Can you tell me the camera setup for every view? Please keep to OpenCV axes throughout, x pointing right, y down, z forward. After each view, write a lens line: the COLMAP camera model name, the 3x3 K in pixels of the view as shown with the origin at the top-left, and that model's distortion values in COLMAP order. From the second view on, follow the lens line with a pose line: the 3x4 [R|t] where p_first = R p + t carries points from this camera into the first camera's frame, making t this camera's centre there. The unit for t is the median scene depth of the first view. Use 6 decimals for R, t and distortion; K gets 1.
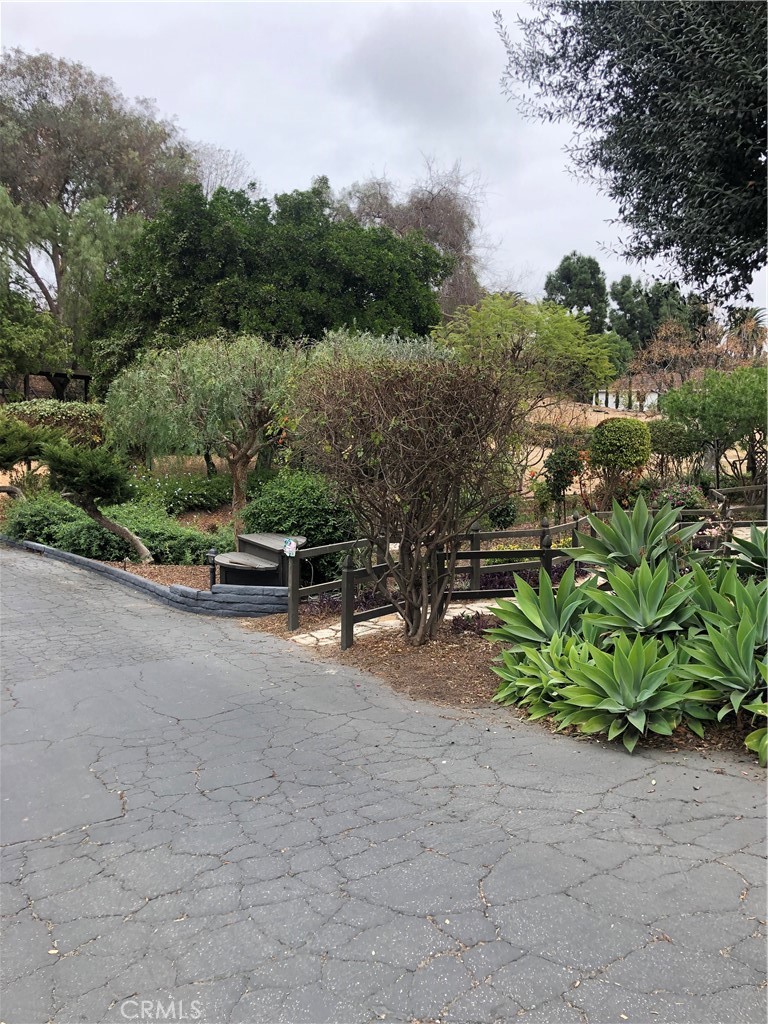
lens RADIAL K [[836.0, 0, 392.2], [0, 836.0, 508.0], [0, 0, 1]] dist [0.015694, -0.012436]
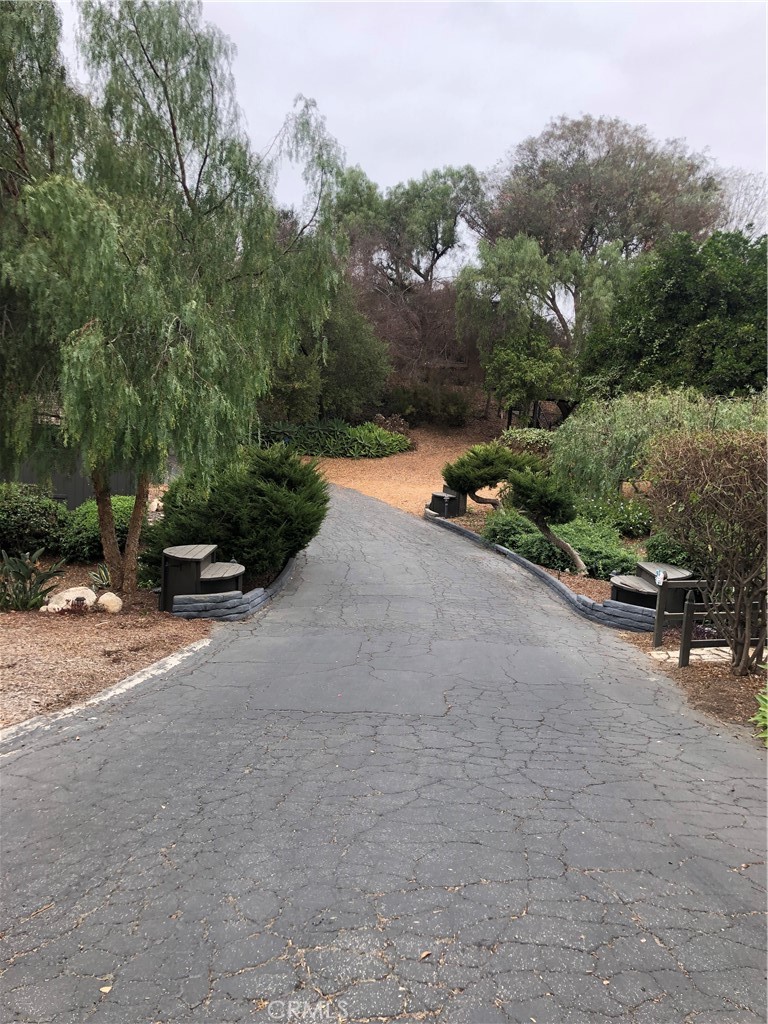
lens RADIAL K [[836.0, 0, 380.3], [0, 836.0, 511.9], [0, 0, 1]] dist [0.015694, -0.012436]
pose [[0.812609, 0.098219, -0.574473, 0.102675], [-0.105427, 0.994208, 0.020853, -0.012826], [0.573194, 0.043620, 0.818258, -0.094669]]
